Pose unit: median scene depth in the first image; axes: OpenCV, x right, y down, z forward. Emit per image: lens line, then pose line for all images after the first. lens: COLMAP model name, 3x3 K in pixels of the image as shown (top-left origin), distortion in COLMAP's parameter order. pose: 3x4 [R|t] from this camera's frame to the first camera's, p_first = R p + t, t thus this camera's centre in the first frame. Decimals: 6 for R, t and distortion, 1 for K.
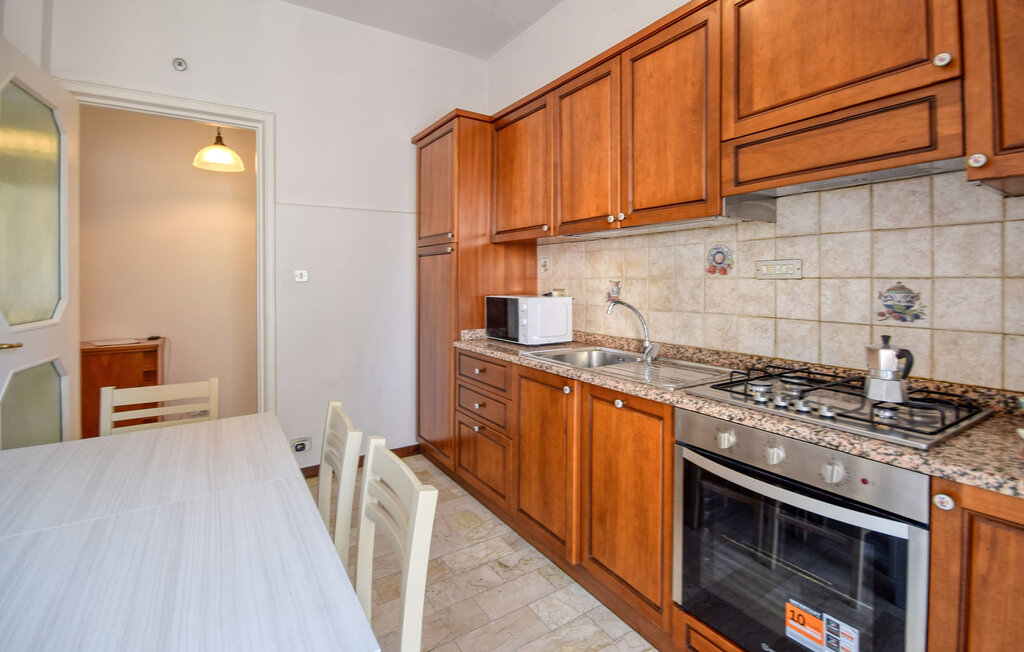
lens RADIAL K [[470.3, 0, 510.4], [0, 470.3, 284.9], [0, 0, 1]] dist [-0.002446, 0.000081]
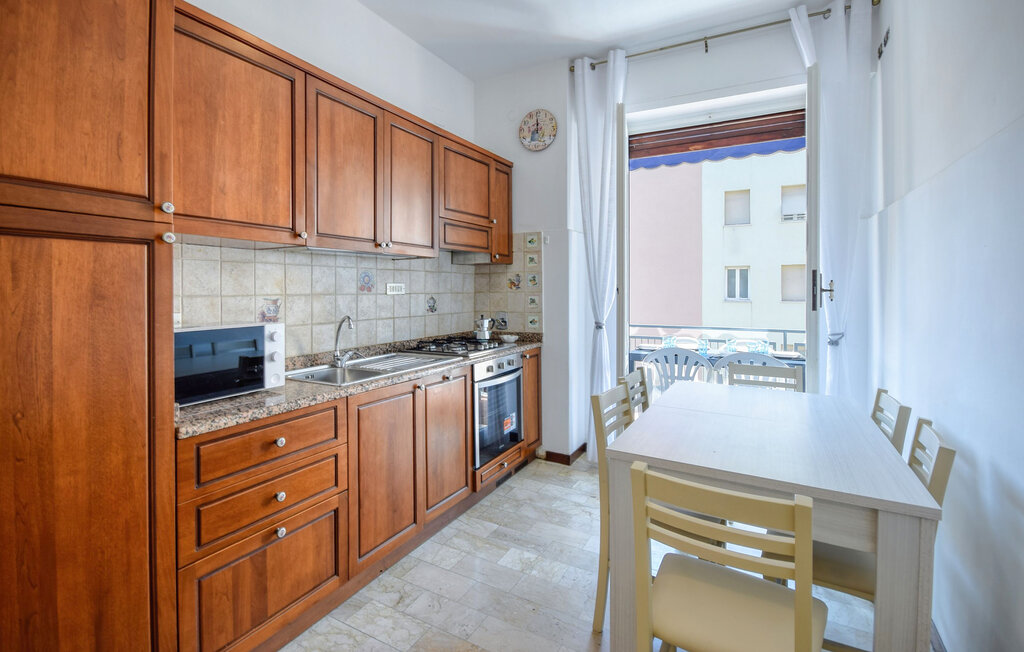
lens RADIAL K [[470.3, 0, 510.4], [0, 470.3, 284.9], [0, 0, 1]] dist [-0.002446, 0.000081]
pose [[-0.482903, 0.012665, 0.875582, -0.805104], [0.016867, 0.999844, -0.005160, -0.022699], [-0.875511, 0.012277, -0.483042, 1.057003]]
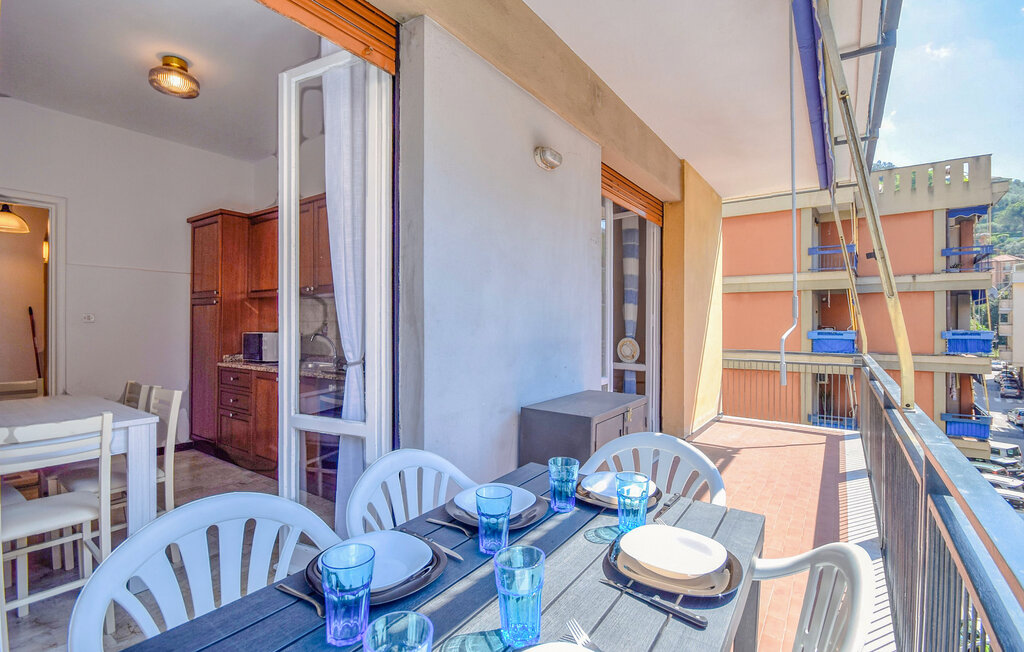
lens RADIAL K [[475.2, 0, 520.9], [0, 475.2, 328.3], [0, 0, 1]] dist [-0.005775, -0.000722]
pose [[0.927961, 0.004421, 0.372651, 0.244003], [-0.001571, 0.999967, -0.007954, 0.023380], [-0.372674, 0.006795, 0.927937, -0.878422]]
